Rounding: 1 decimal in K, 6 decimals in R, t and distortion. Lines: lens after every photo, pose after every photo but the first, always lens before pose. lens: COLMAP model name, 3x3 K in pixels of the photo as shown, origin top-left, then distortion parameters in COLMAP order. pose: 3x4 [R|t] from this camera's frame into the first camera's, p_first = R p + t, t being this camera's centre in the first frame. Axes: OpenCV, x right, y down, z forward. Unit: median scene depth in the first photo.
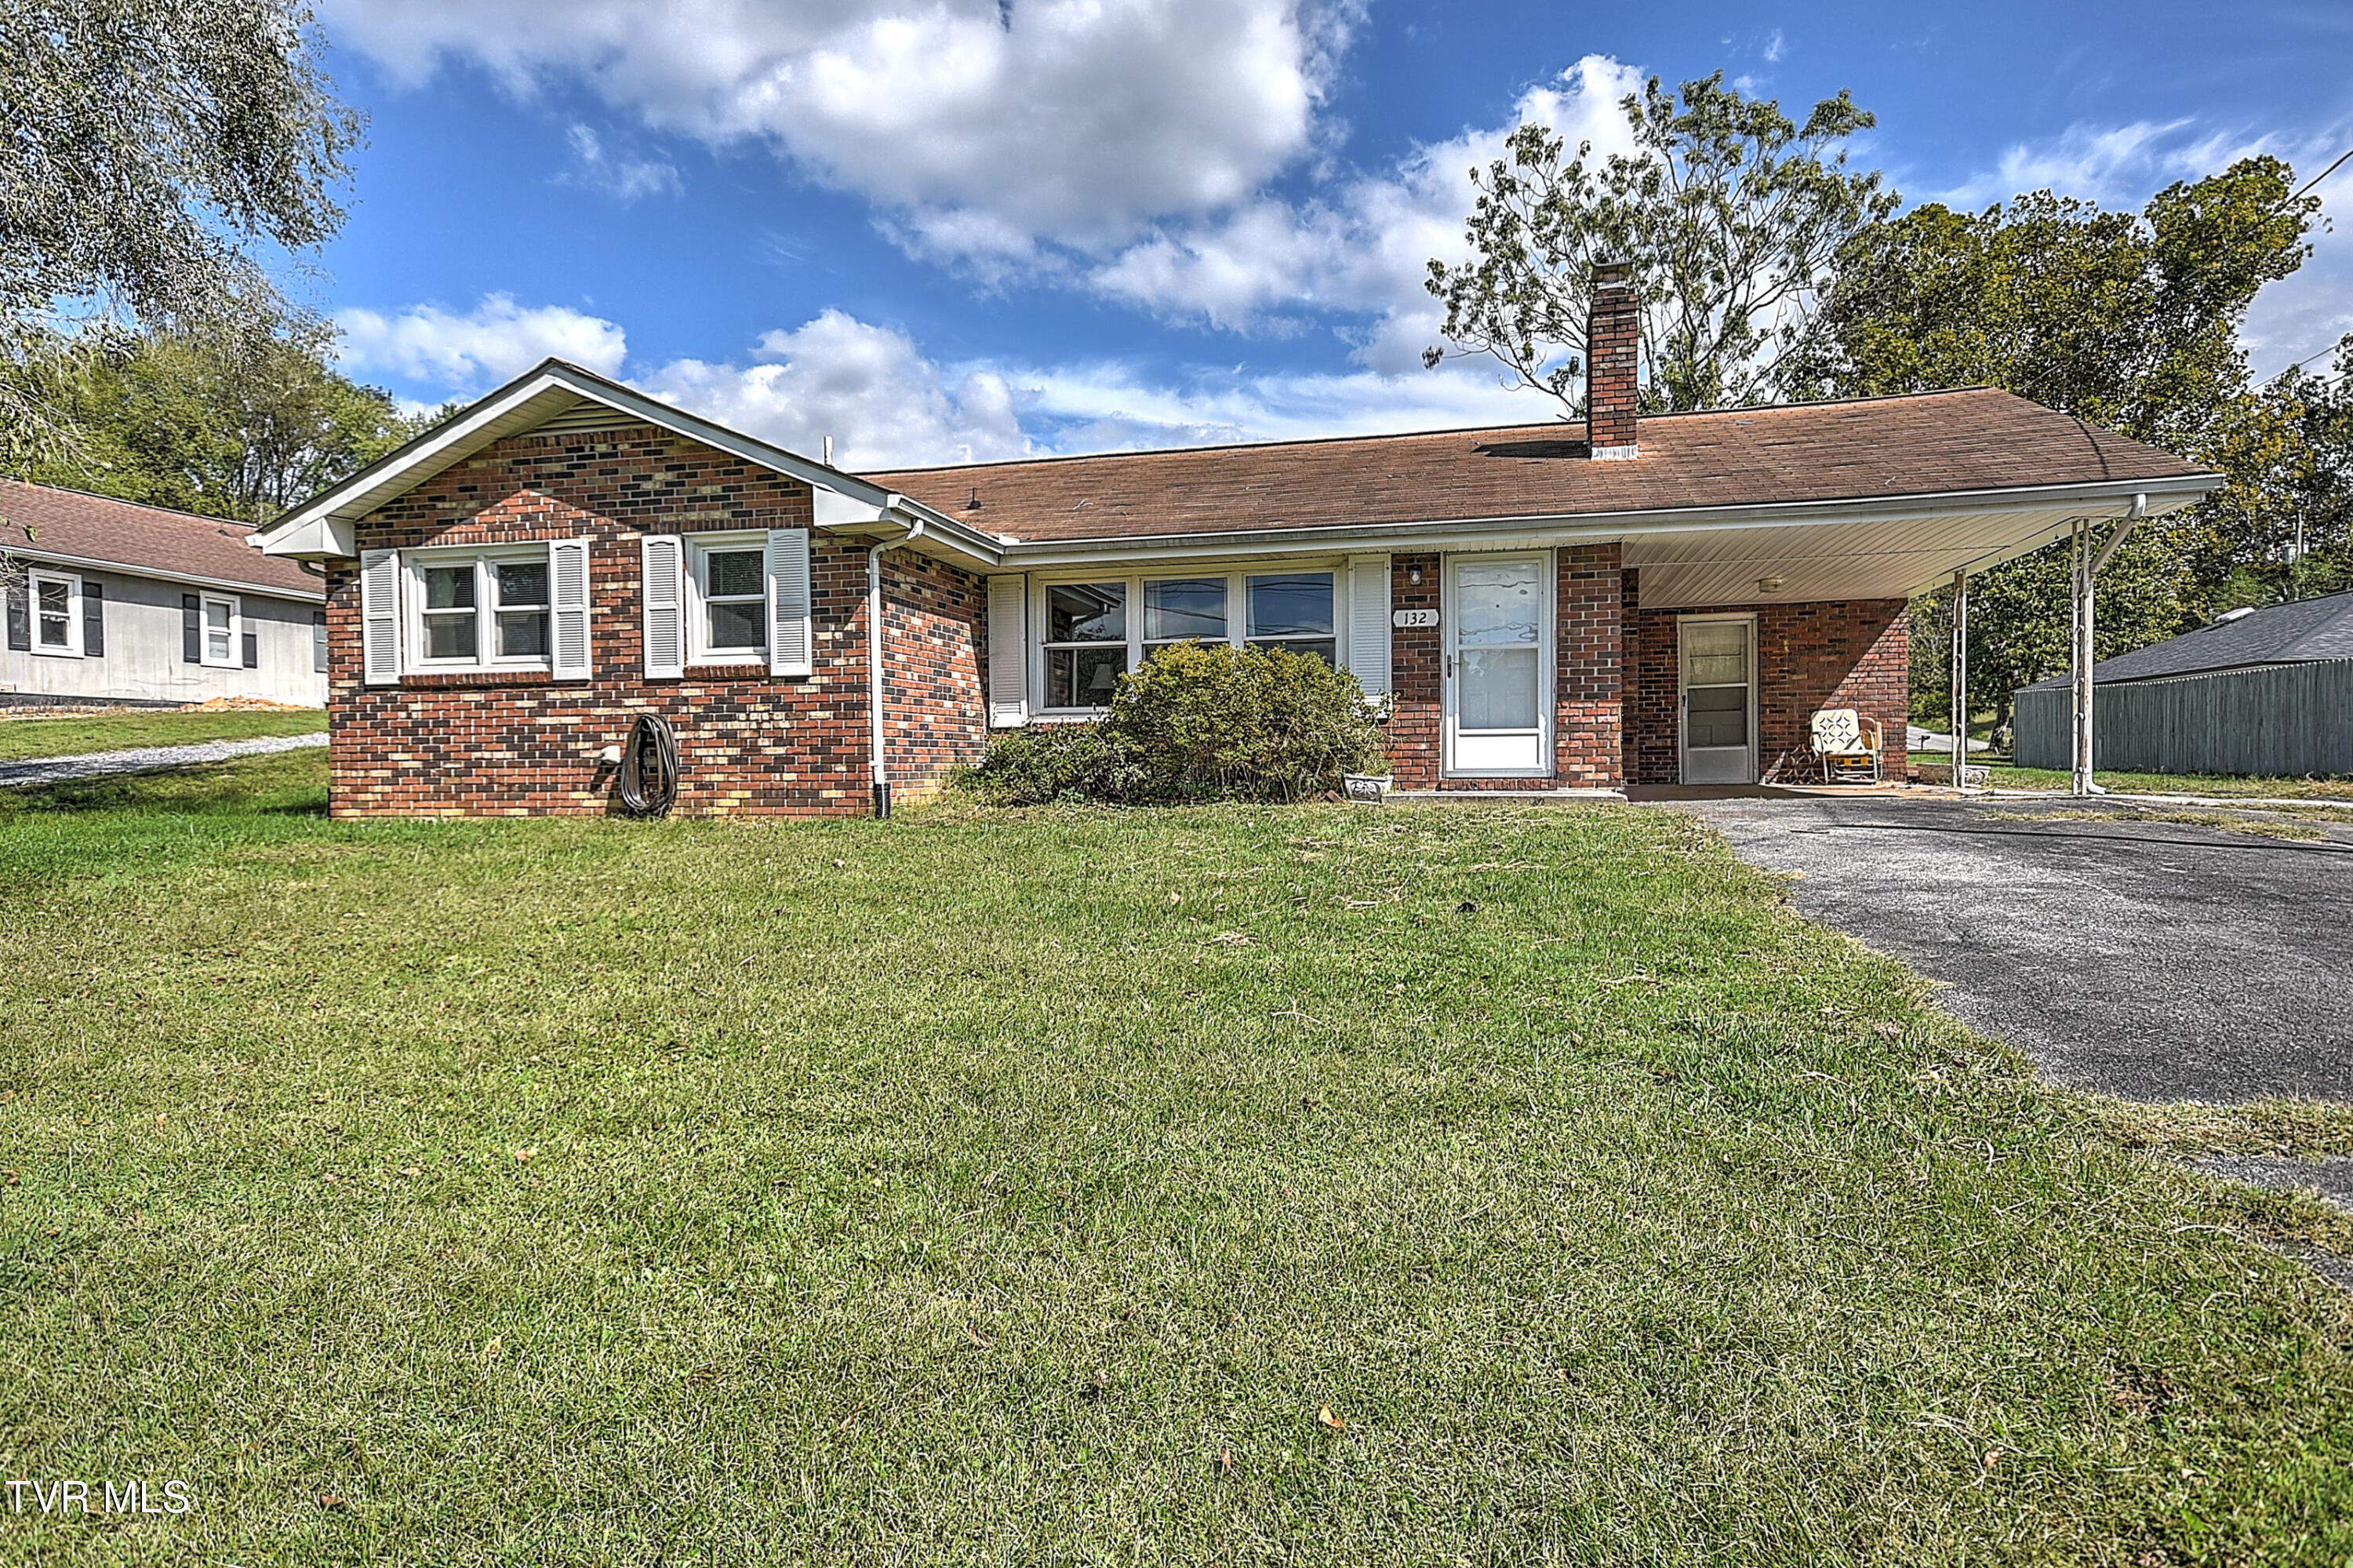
lens RADIAL K [[1245.8, 0, 1179.1], [0, 1245.8, 782.8], [0, 0, 1]] dist [0.046033, -0.001345]
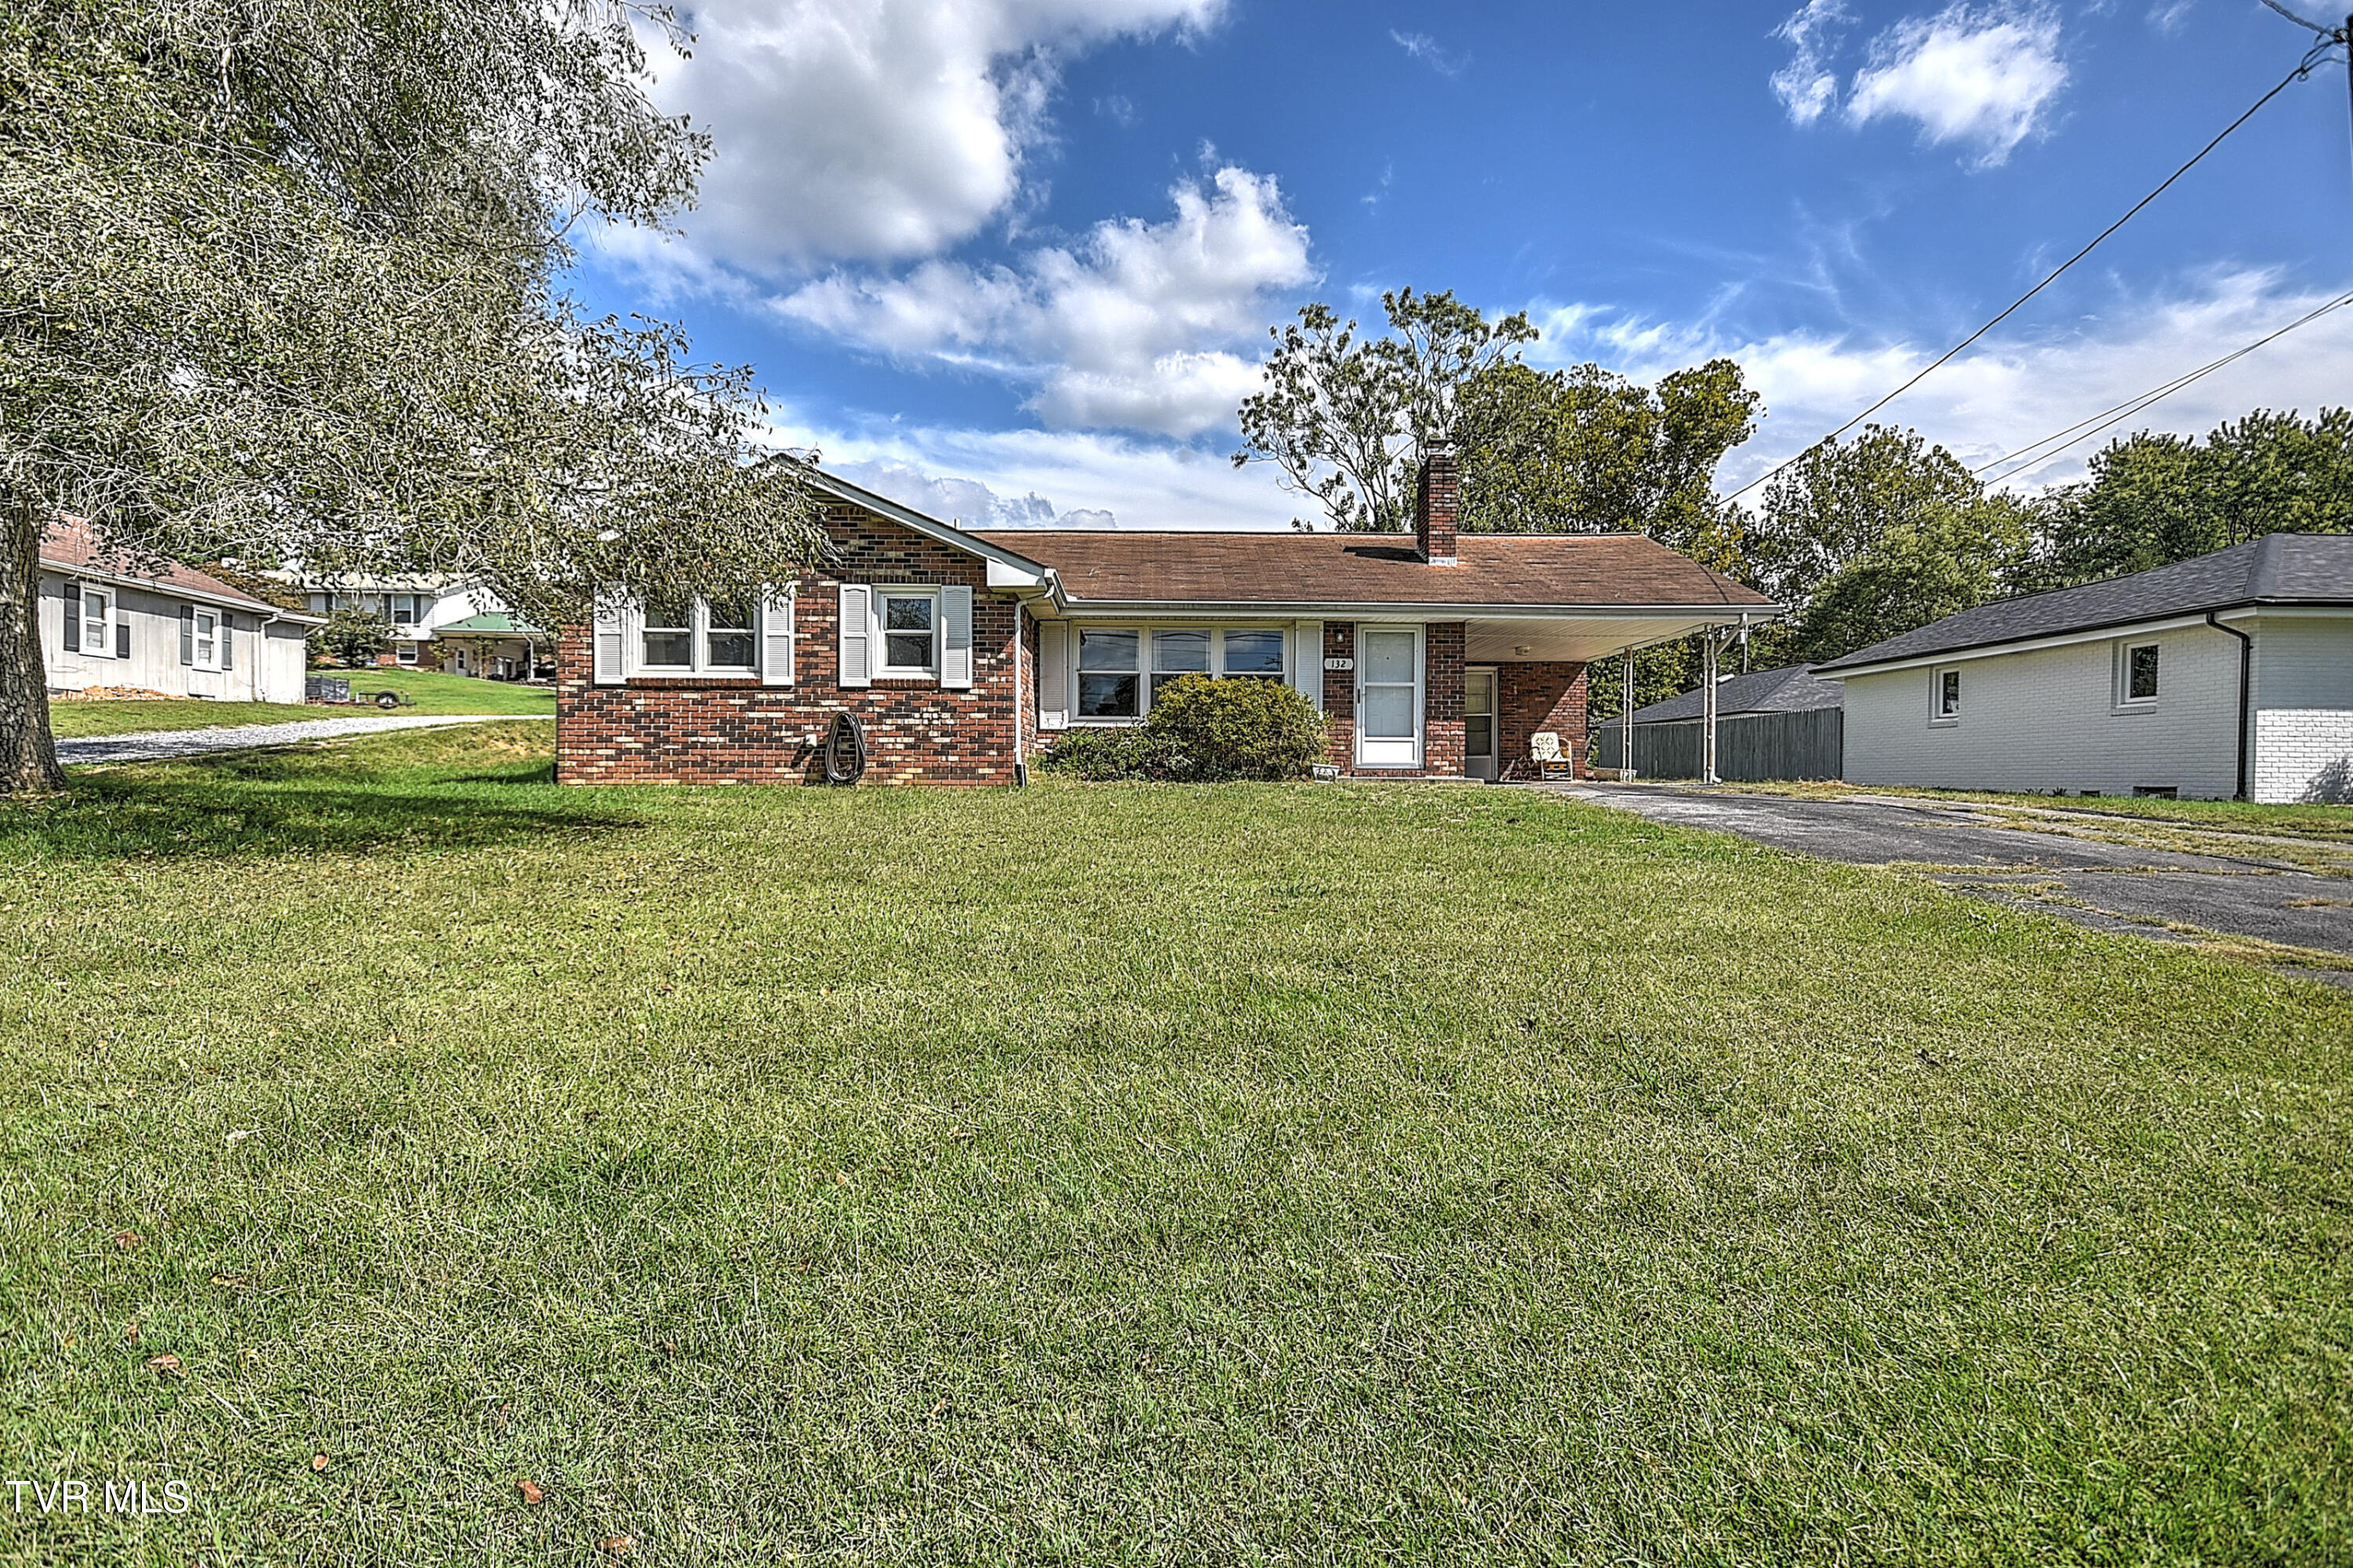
lens RADIAL K [[1175.3, 0, 1169.9], [0, 1175.3, 783.8], [0, 0, 1]] dist [0.049410, -0.000331]
pose [[0.961156, 0.011742, 0.275756, -0.406879], [-0.007269, 0.999825, -0.017237, 0.041678], [-0.275910, 0.014563, 0.961073, -0.329353]]
